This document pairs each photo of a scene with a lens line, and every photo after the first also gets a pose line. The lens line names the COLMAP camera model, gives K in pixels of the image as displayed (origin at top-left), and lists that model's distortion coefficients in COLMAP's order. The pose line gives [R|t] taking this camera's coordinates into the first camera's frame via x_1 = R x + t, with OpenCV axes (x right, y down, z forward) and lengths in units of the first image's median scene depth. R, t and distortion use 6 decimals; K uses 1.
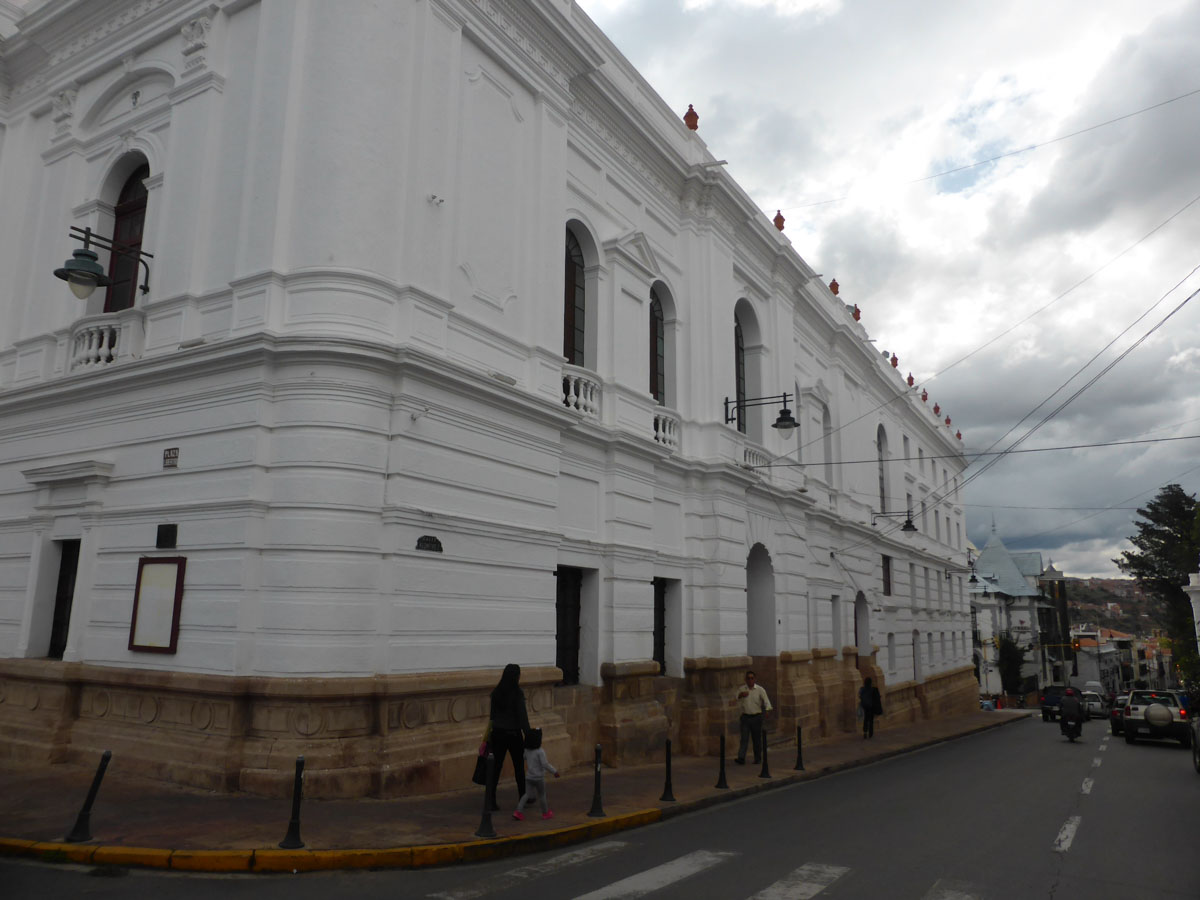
lens RADIAL K [[821.4, 0, 600.0], [0, 821.4, 450.0], [0, 0, 1]] dist [-0.032199, 0.004571]
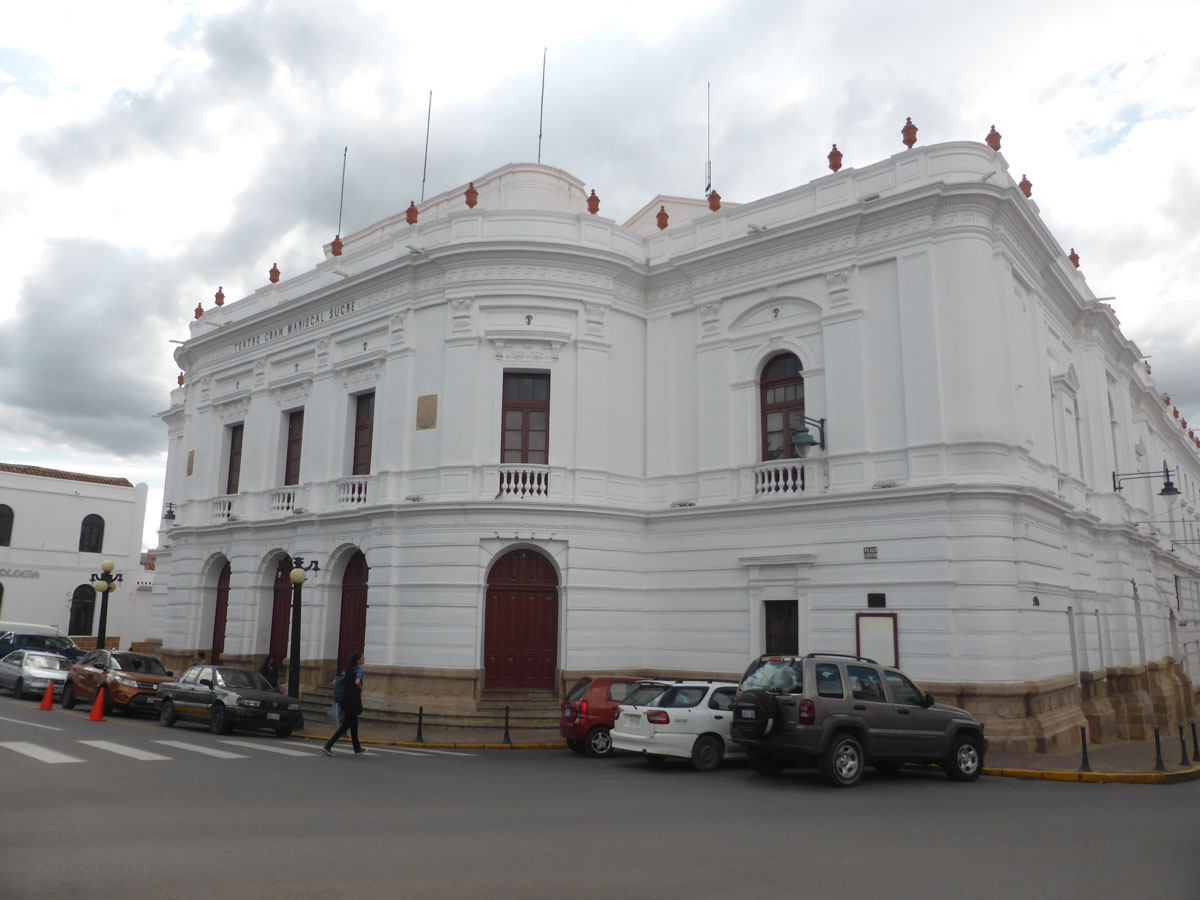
lens RADIAL K [[877.5, 0, 600.0], [0, 877.5, 450.0], [0, 0, 1]] dist [0.031475, 0.006359]
pose [[0.995689, -0.033777, -0.086382, -0.871008], [0.034963, 0.999313, 0.012260, -0.230780], [0.085908, -0.015227, 0.996187, -0.804356]]
